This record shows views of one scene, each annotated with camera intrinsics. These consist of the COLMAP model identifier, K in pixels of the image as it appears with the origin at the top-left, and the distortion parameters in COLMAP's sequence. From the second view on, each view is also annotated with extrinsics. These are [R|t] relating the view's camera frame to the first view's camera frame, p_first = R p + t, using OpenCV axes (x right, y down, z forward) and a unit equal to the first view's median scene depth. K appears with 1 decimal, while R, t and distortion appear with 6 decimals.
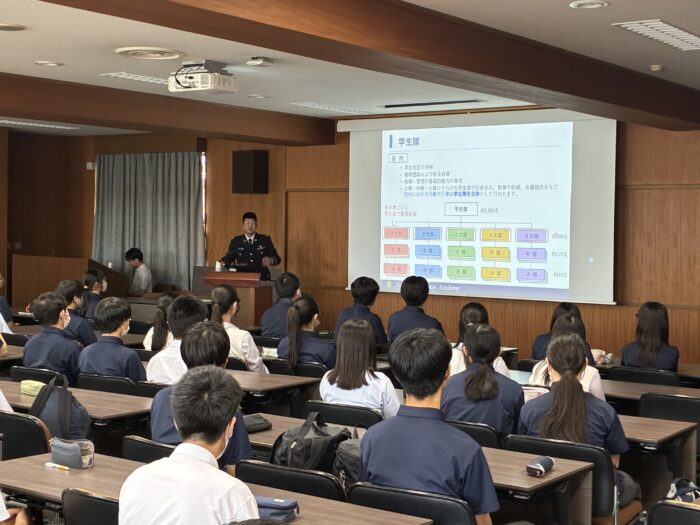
lens RADIAL K [[1151.5, 0, 350.0], [0, 1151.5, 261.9], [0, 0, 1]] dist [0.069357, 0.000000]
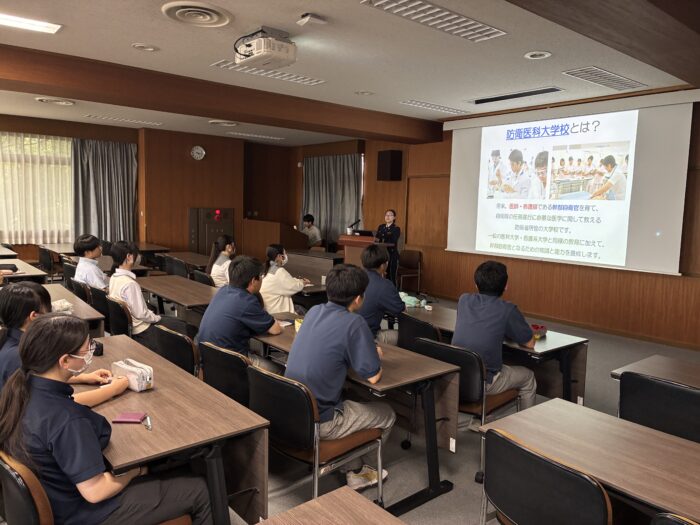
lens RADIAL K [[529.7, 0, 348.2], [0, 529.7, 267.5], [0, 0, 1]] dist [0.035686, -0.001667]
pose [[0.965632, 0.044269, -0.256116, 0.046687], [-0.022777, 0.996010, 0.086280, -0.007023], [0.258913, -0.077482, 0.962788, 0.372687]]
